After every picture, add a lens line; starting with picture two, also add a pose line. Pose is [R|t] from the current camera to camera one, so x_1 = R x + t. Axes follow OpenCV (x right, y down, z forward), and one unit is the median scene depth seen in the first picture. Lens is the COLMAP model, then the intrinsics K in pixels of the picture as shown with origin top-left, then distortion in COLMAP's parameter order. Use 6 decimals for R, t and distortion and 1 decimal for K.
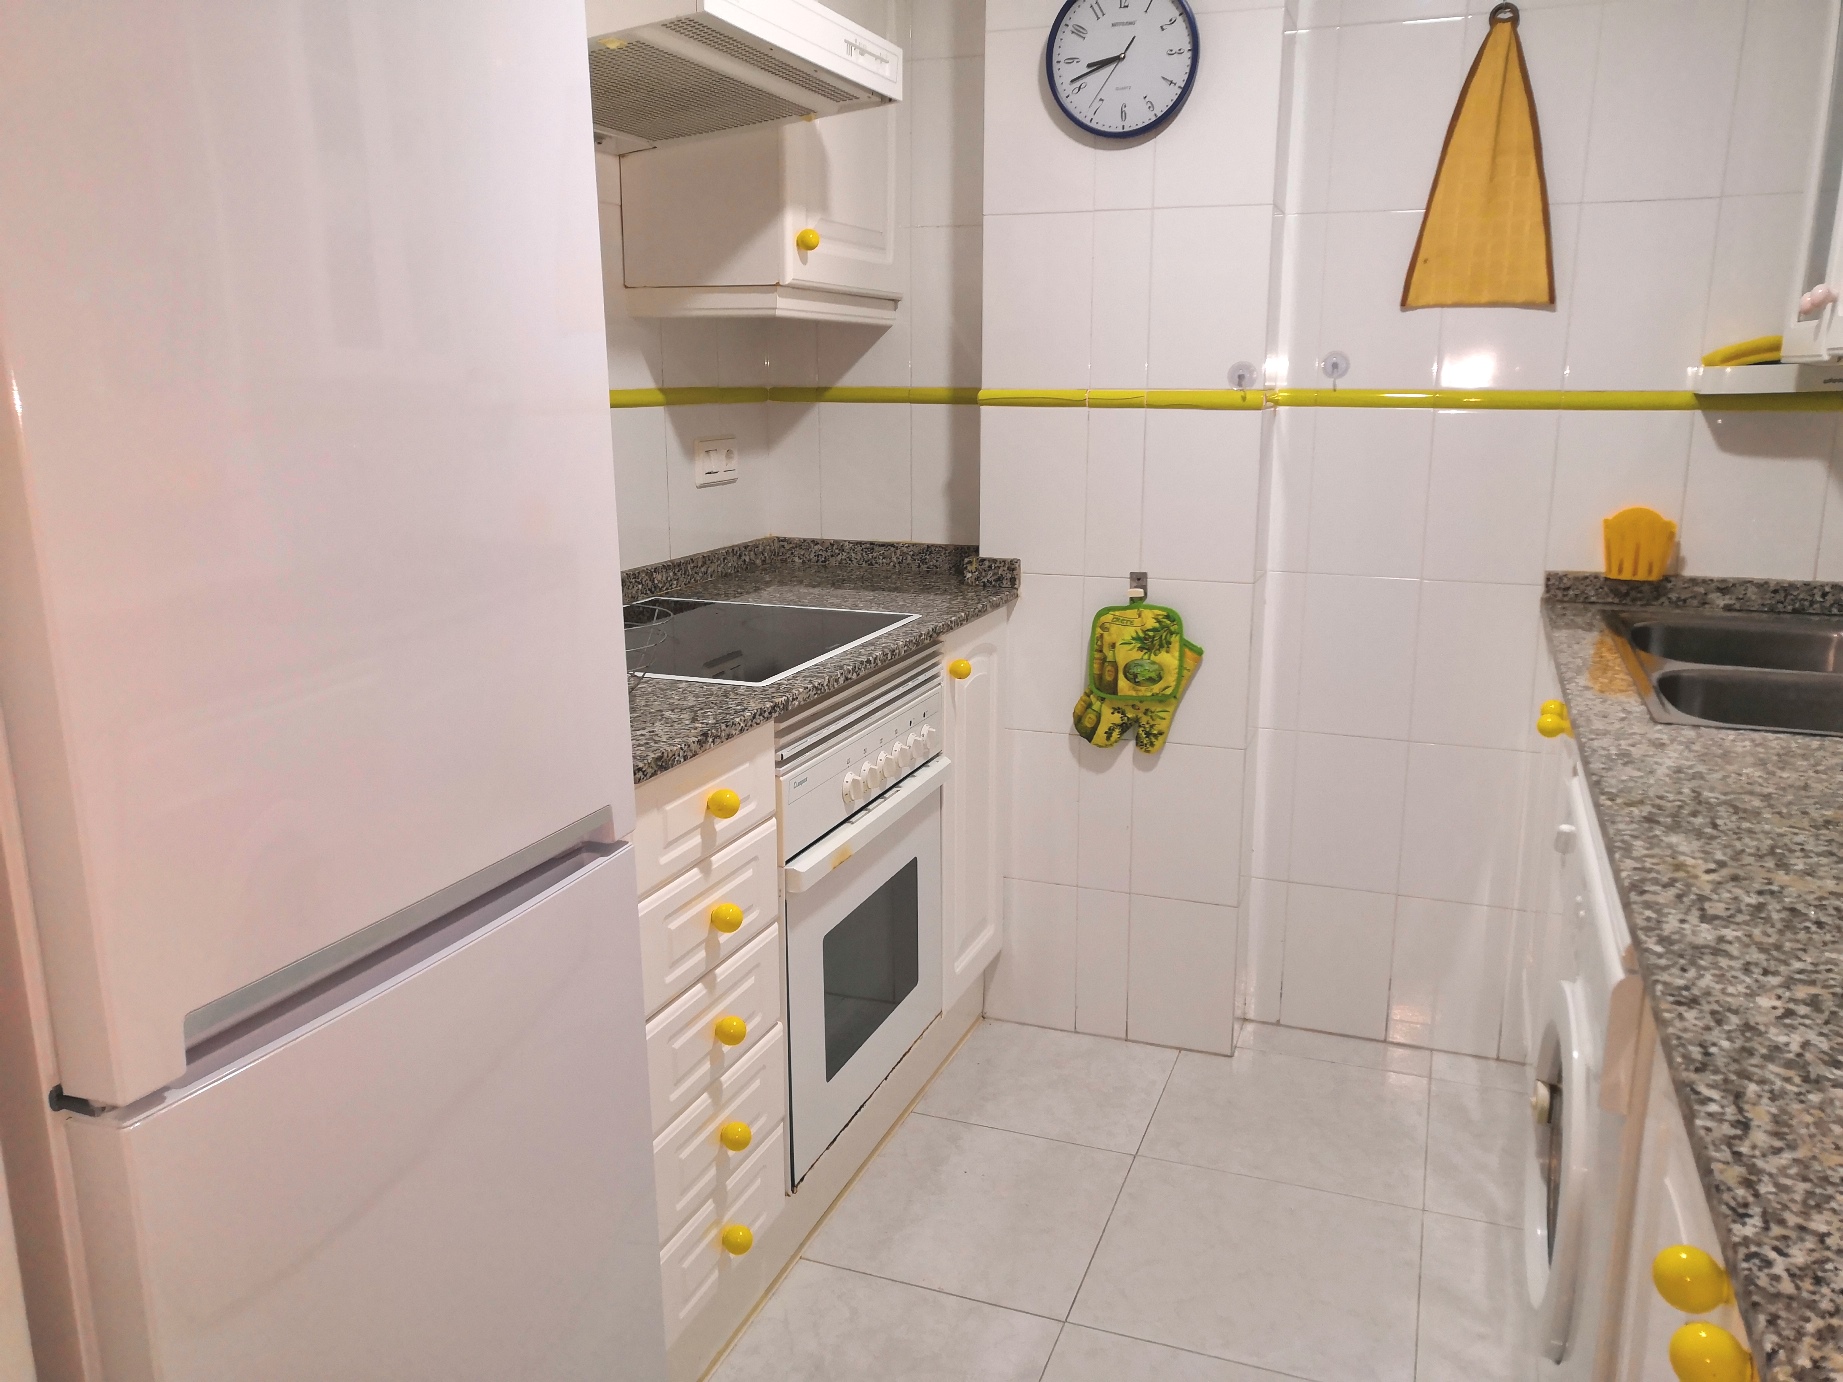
lens RADIAL K [[1413.9, 0, 940.1], [0, 1413.9, 692.5], [0, 0, 1]] dist [-0.001310, 0.025026]
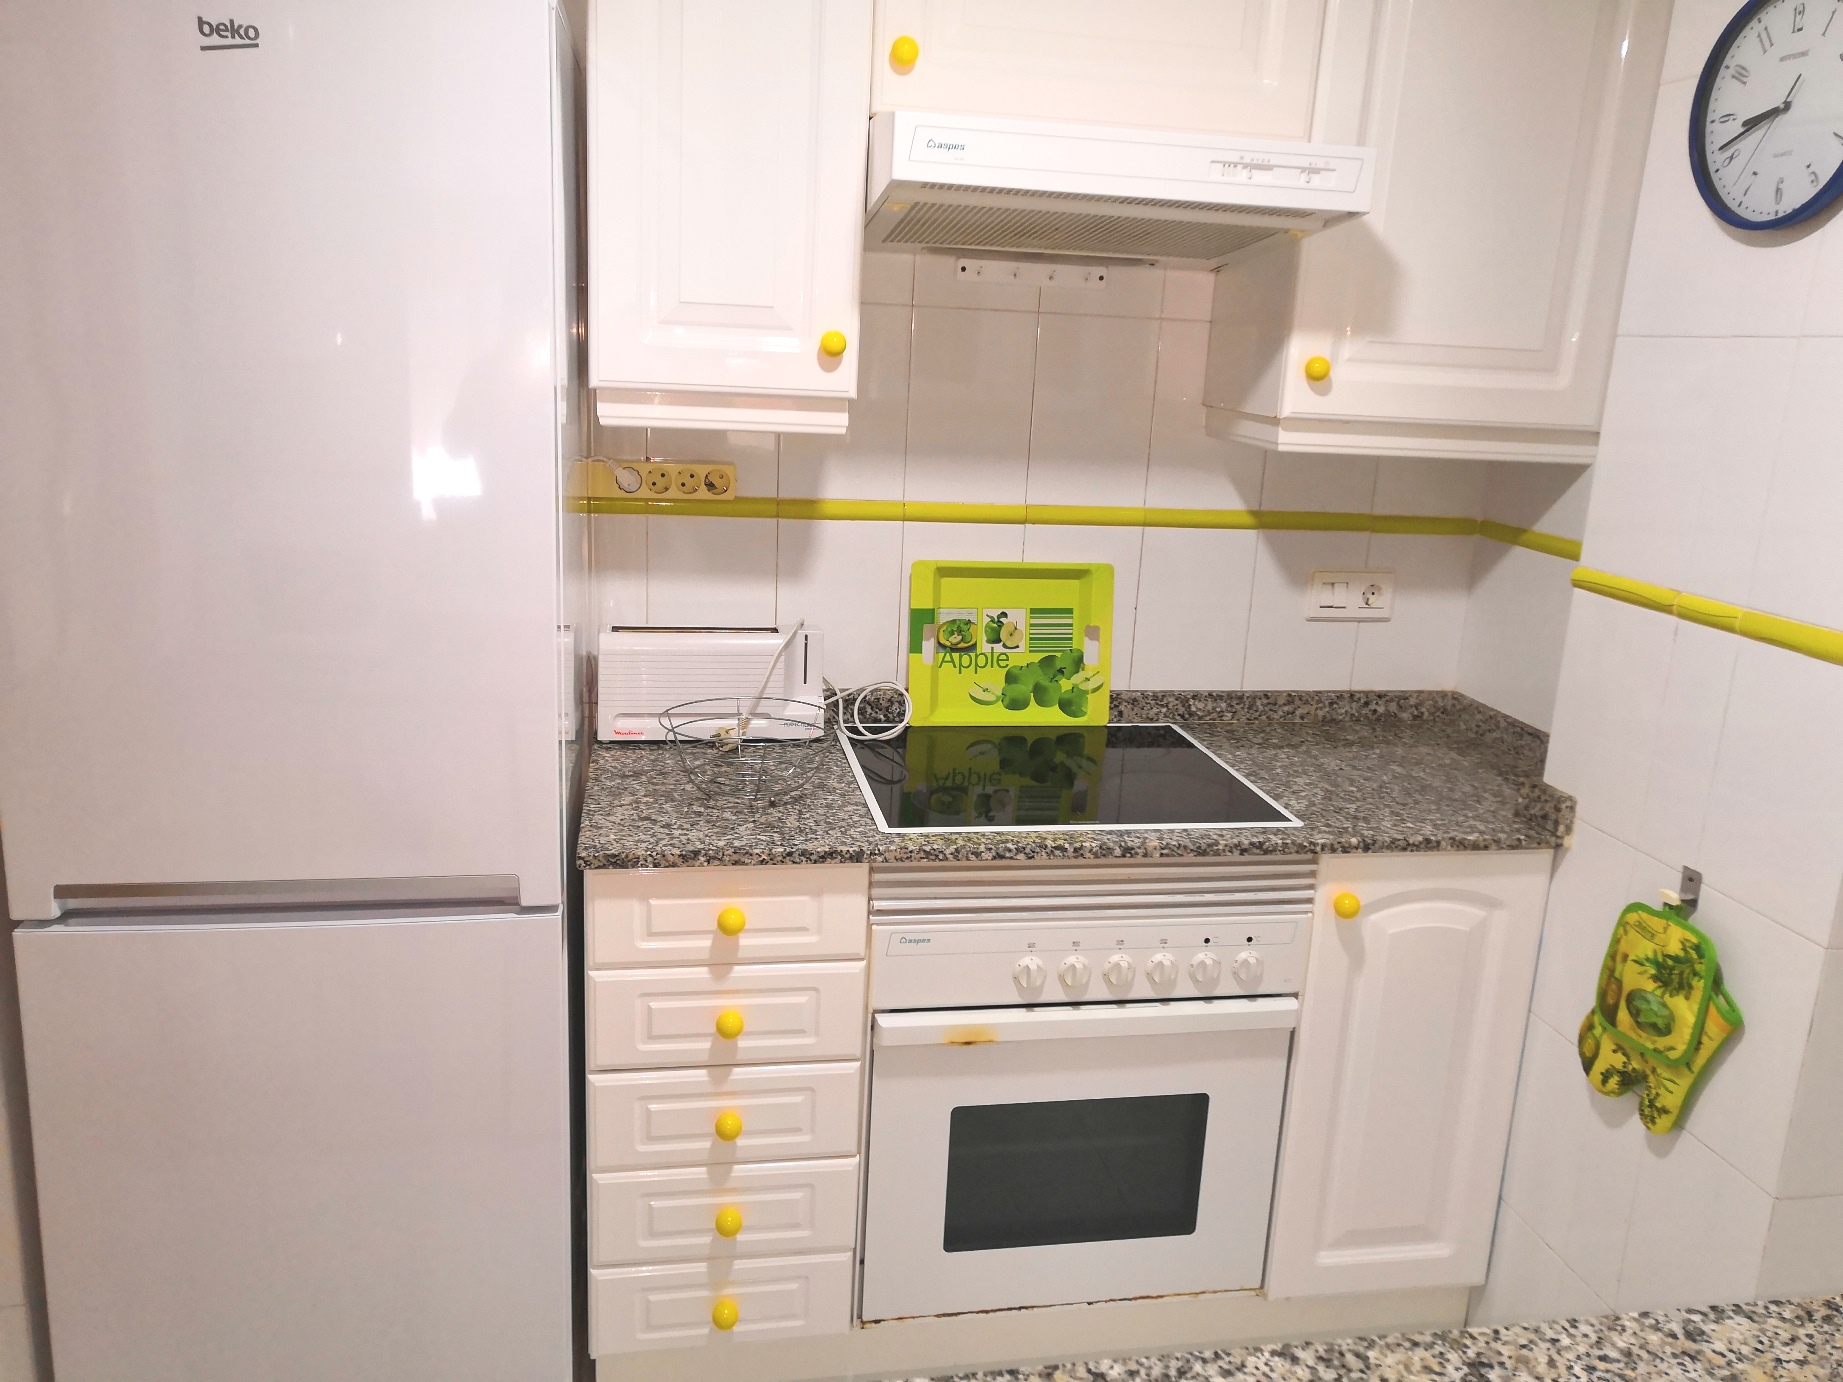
lens RADIAL K [[1413.9, 0, 933.5], [0, 1413.9, 692.3], [0, 0, 1]] dist [-0.001310, 0.025026]
pose [[0.516368, 0.232099, -0.824315, 0.490745], [-0.237976, 0.963549, 0.122230, -0.163419], [0.822637, 0.133052, 0.552780, 0.325703]]
